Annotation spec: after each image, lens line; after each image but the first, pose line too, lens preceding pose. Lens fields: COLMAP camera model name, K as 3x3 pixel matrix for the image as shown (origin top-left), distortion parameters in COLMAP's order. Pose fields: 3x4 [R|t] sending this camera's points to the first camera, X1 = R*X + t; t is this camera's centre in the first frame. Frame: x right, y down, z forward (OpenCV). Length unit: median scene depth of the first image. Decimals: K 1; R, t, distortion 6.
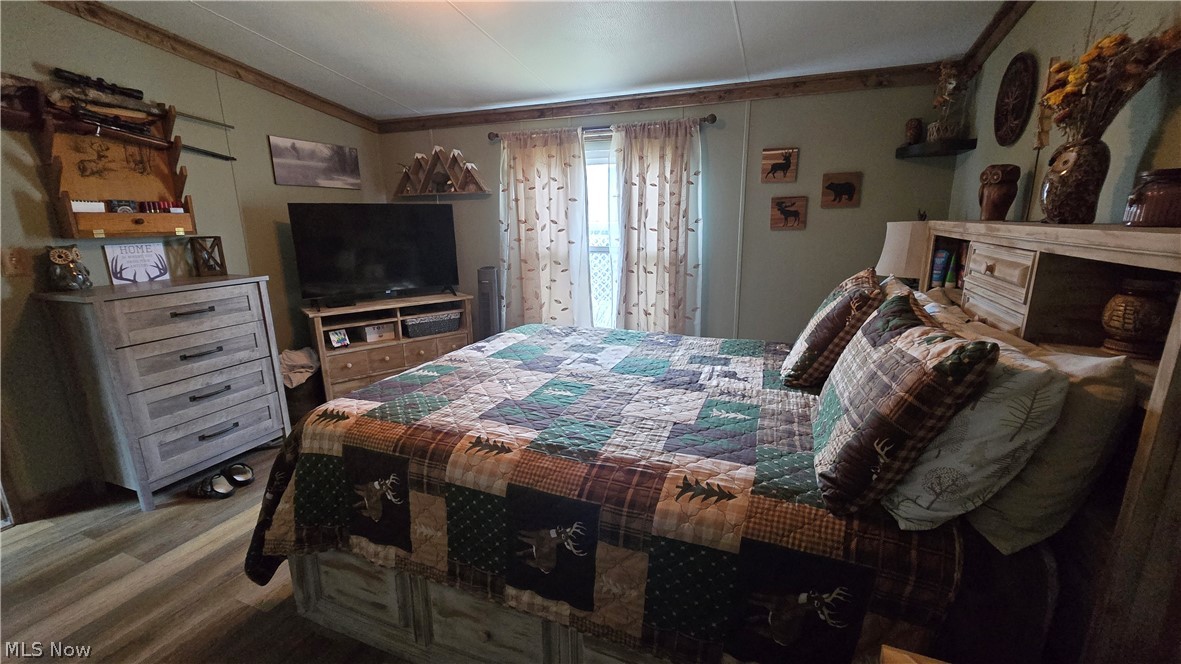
lens RADIAL K [[483.2, 0, 587.7], [0, 483.2, 333.3], [0, 0, 1]] dist [-0.009199, 0.003249]
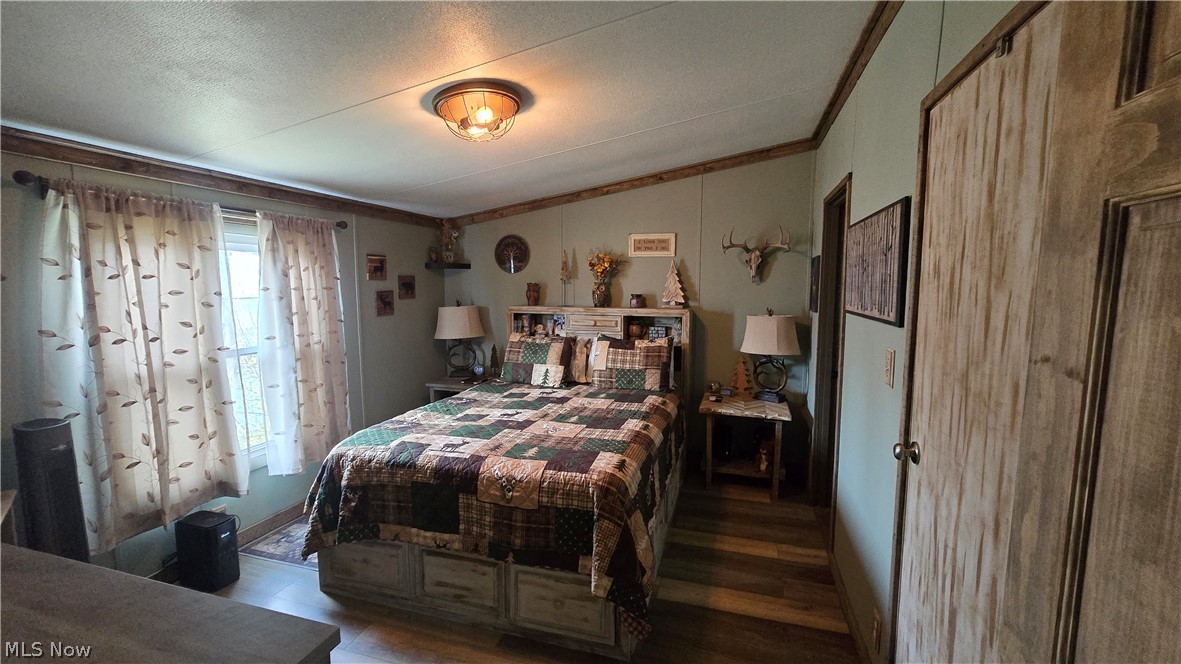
lens RADIAL K [[483.2, 0, 589.4], [0, 483.2, 335.0], [0, 0, 1]] dist [-0.009199, 0.003249]
pose [[-0.076854, -0.095729, 0.992436, -0.980567], [0.237273, 0.965028, 0.111460, -0.188719], [-0.968398, 0.244045, -0.051453, 0.577726]]
